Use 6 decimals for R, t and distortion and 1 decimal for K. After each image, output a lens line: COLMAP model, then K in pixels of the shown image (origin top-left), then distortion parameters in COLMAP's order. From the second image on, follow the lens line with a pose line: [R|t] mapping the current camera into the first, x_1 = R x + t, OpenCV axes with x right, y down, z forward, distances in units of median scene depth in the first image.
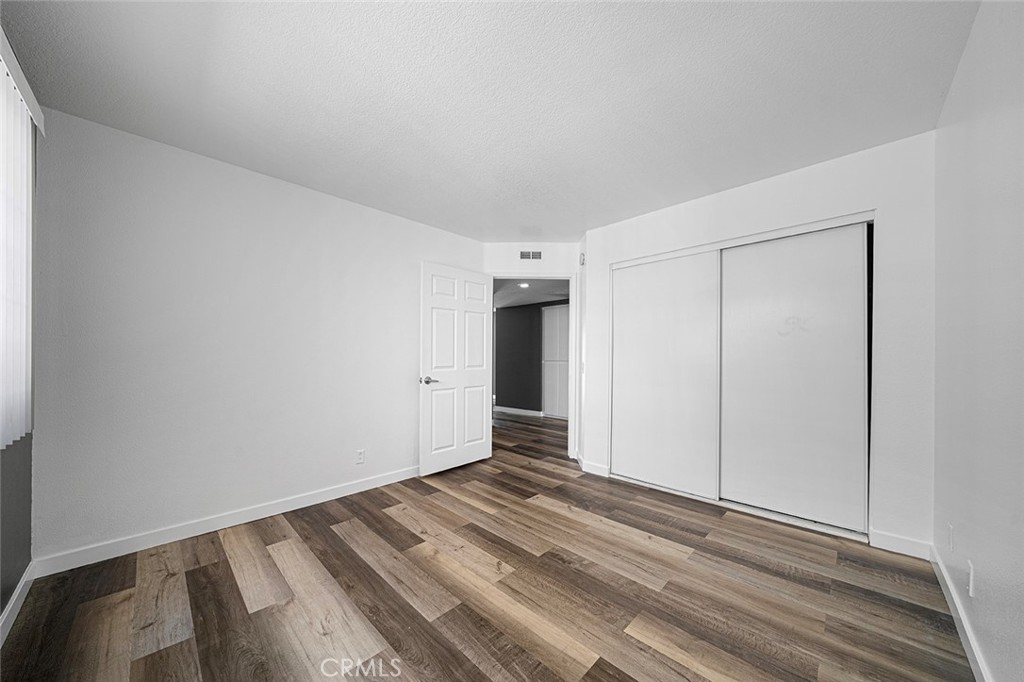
lens RADIAL K [[349.3, 0, 509.9], [0, 349.3, 360.3], [0, 0, 1]] dist [0.000046, -0.000025]
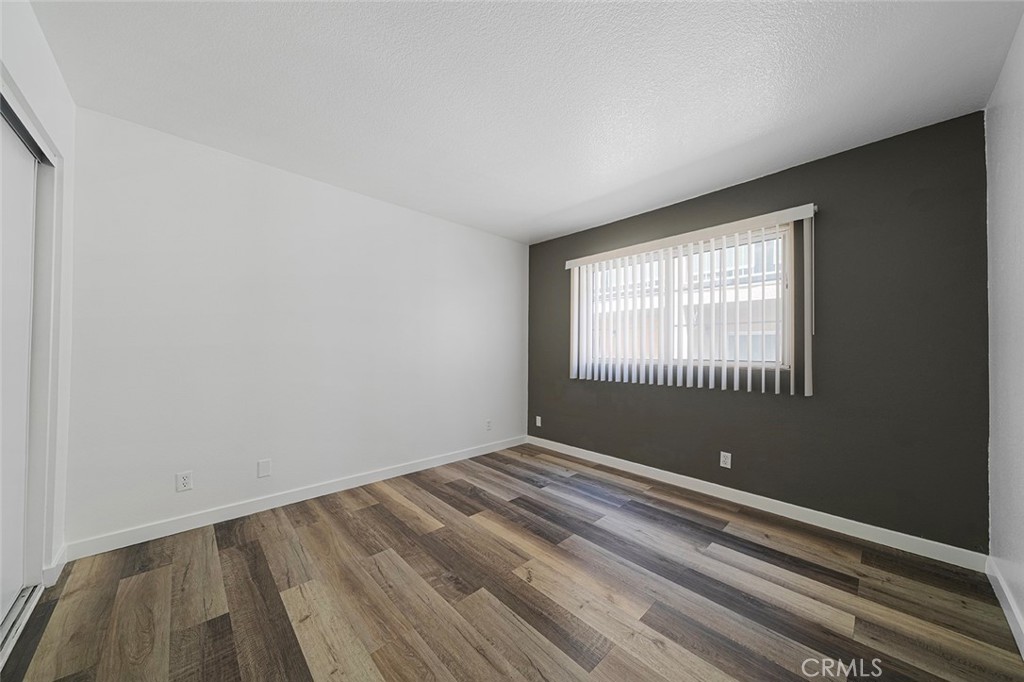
lens RADIAL K [[349.3, 0, 511.3], [0, 349.3, 343.6], [0, 0, 1]] dist [0.000046, -0.000025]
pose [[-0.999190, -0.011526, 0.038554, -0.012123], [-0.011850, 0.999896, -0.008175, -0.016586], [-0.038456, -0.008625, -0.999223, 1.967763]]
